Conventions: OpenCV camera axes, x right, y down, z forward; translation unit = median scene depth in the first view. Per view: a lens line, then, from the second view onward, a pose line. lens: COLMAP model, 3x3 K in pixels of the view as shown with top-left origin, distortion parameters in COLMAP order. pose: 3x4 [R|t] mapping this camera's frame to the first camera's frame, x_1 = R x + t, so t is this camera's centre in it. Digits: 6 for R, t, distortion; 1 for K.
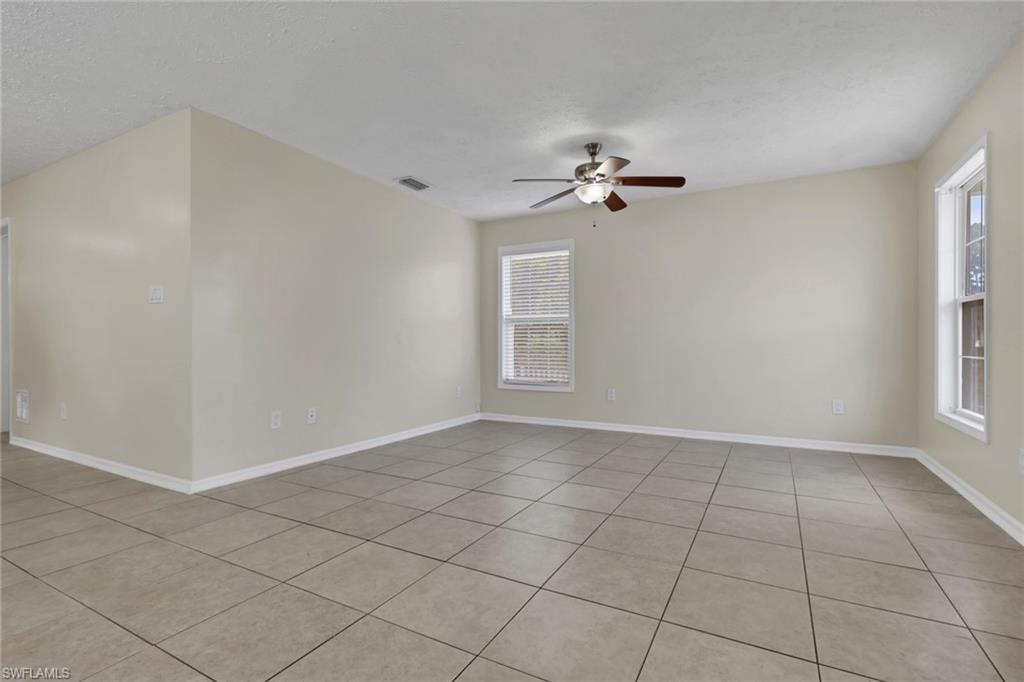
lens RADIAL K [[478.8, 0, 507.3], [0, 478.8, 344.8], [0, 0, 1]] dist [-0.001232, 0.000199]
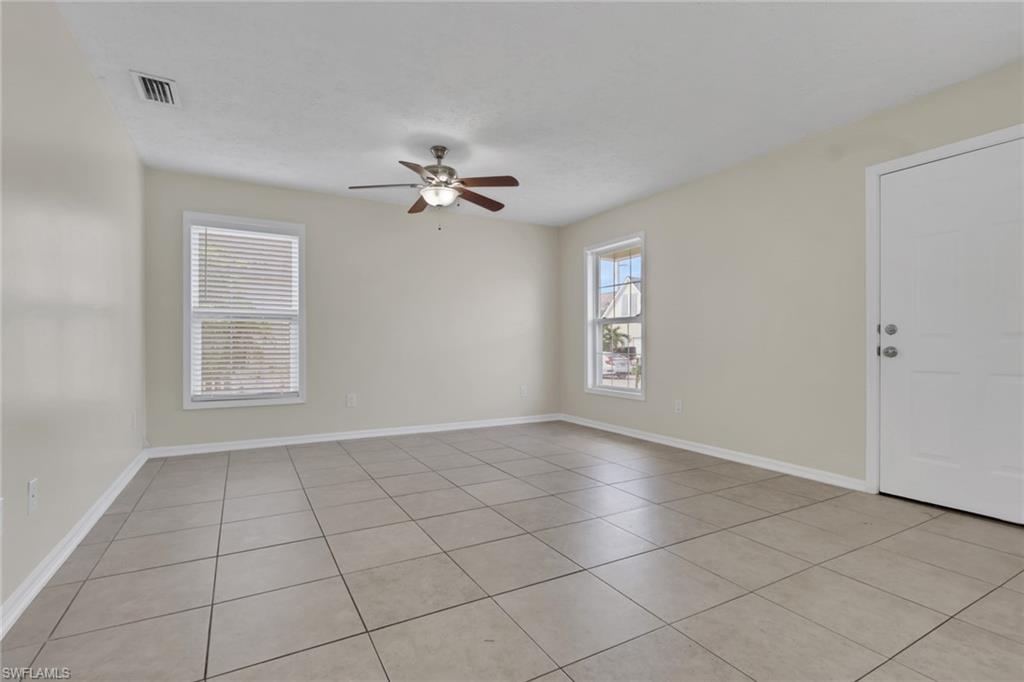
lens RADIAL K [[479.5, 0, 510.7], [0, 479.5, 337.4], [0, 0, 1]] dist [0.000639, -0.000133]
pose [[0.528745, 0.013349, 0.848676, -0.413668], [0.004171, 0.999823, -0.018325, -0.000768], [-0.848770, 0.013229, 0.528596, 0.240219]]
